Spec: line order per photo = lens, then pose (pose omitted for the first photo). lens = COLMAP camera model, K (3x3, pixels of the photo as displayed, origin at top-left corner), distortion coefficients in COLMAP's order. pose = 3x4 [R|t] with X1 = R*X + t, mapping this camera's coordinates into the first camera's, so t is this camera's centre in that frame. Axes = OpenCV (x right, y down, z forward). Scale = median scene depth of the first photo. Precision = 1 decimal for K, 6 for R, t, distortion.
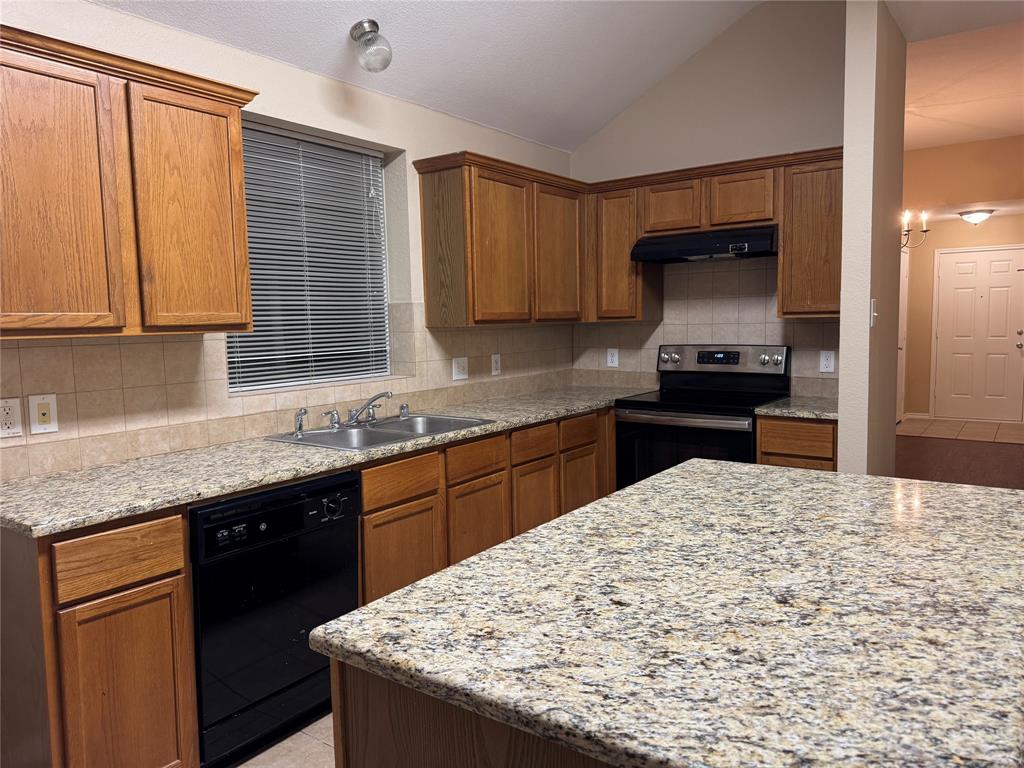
lens RADIAL K [[714.5, 0, 512.0], [0, 714.5, 384.0], [0, 0, 1]] dist [0.053444, -0.009591]
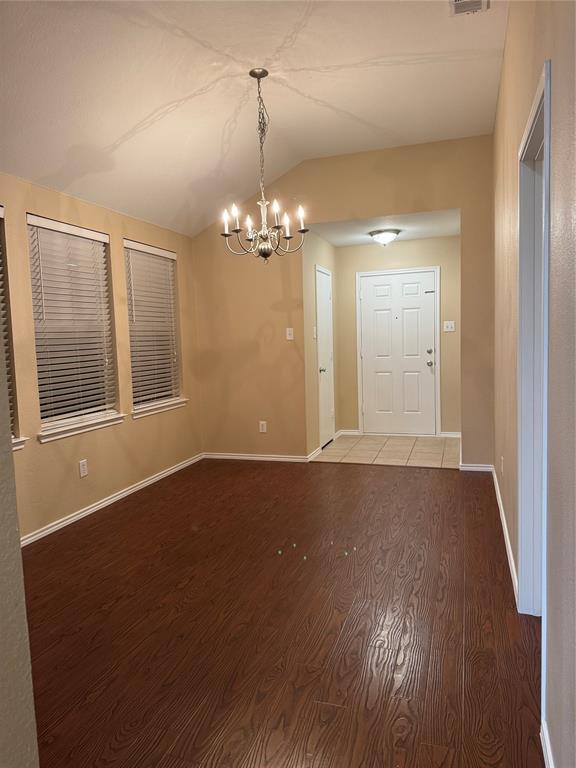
lens RADIAL K [[535.9, 0, 288.0], [0, 535.9, 384.0], [0, 0, 1]] dist [0.053444, -0.009591]
pose [[0.954537, -0.029059, 0.296673, 0.259640], [0.030254, 0.999542, 0.000562, -0.029061], [-0.296554, 0.008439, 0.954979, 0.306520]]
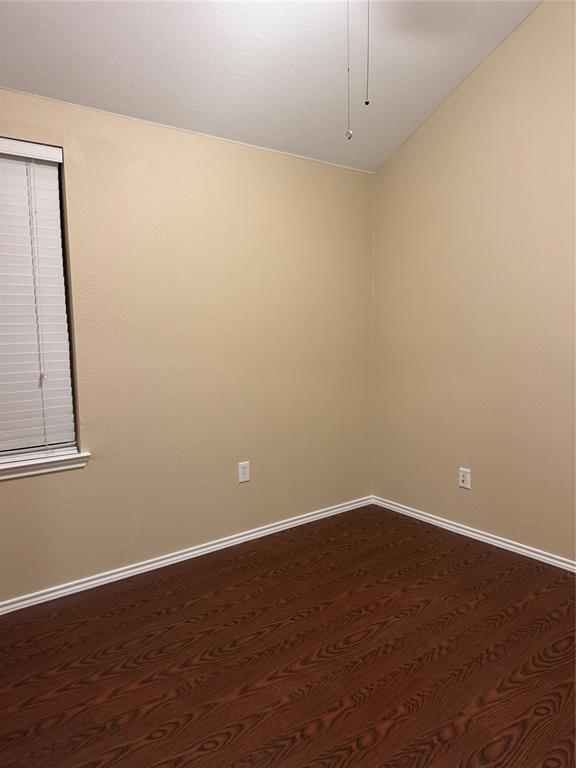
lens RADIAL K [[535.9, 0, 288.0], [0, 535.9, 384.0], [0, 0, 1]] dist [0.053444, -0.009591]
pose [[0.953844, 0.041818, -0.297376, 0.629442], [-0.034497, 0.998960, 0.029827, -0.081243], [0.298314, -0.018191, 0.954294, 0.818665]]
